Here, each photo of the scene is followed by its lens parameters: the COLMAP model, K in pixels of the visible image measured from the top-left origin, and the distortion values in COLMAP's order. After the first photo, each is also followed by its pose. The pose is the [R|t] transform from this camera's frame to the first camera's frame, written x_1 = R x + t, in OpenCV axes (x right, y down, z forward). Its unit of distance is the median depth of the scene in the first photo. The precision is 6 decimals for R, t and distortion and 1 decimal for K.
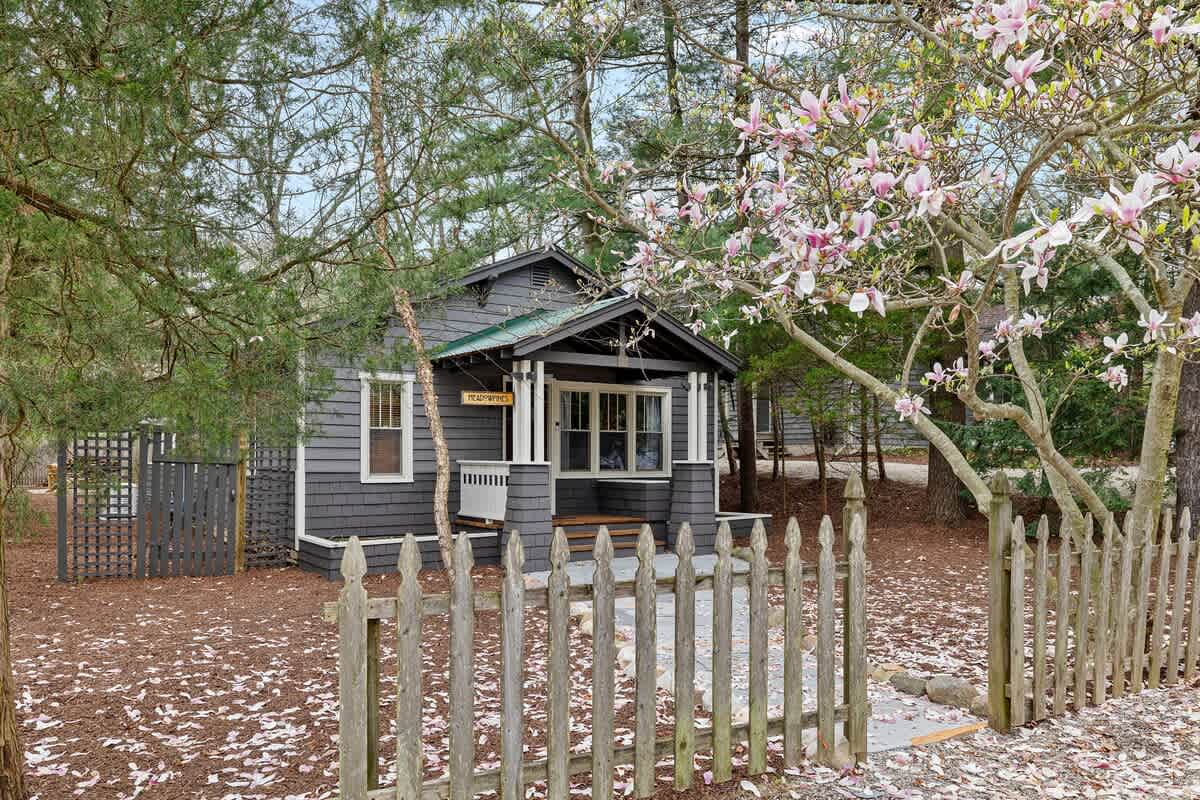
lens RADIAL K [[861.4, 0, 554.9], [0, 861.4, 463.1], [0, 0, 1]] dist [-0.017143, 0.001865]
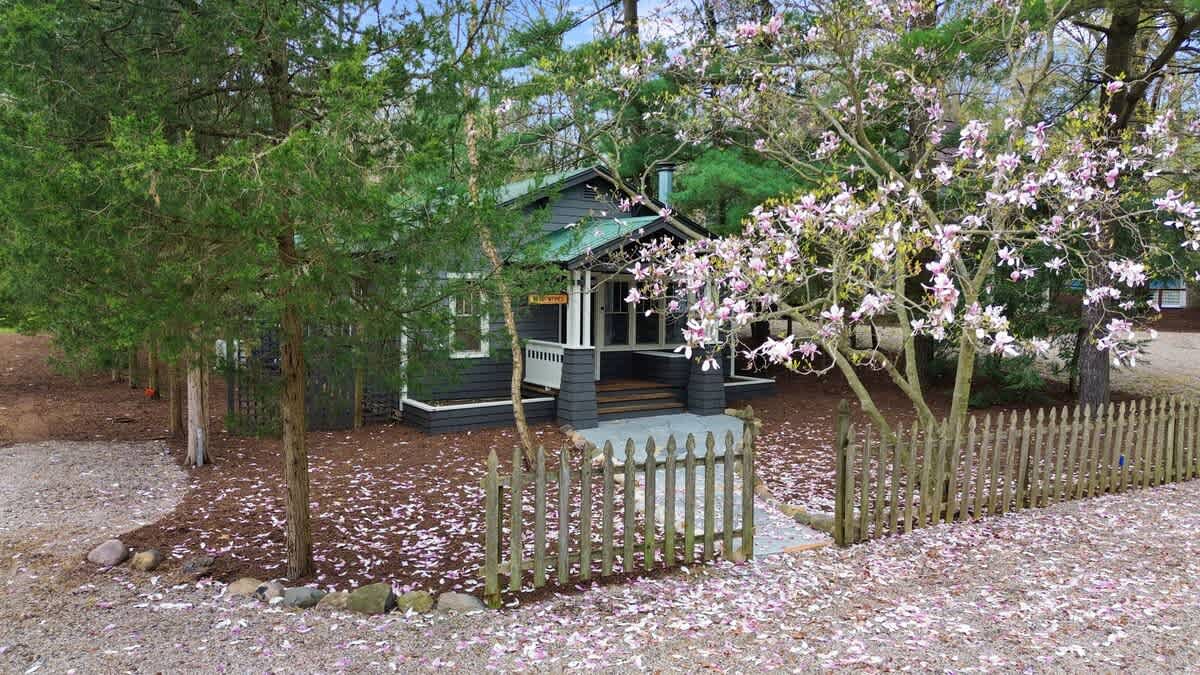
lens RADIAL K [[849.8, 0, 600.0], [0, 849.8, 337.5], [0, 0, 1]] dist [0.006784, -0.000257]
pose [[0.999890, 0.009958, -0.011028, 0.035493], [-0.009409, 0.998767, 0.048740, -0.169852], [0.011499, -0.048631, 0.998751, -0.637225]]
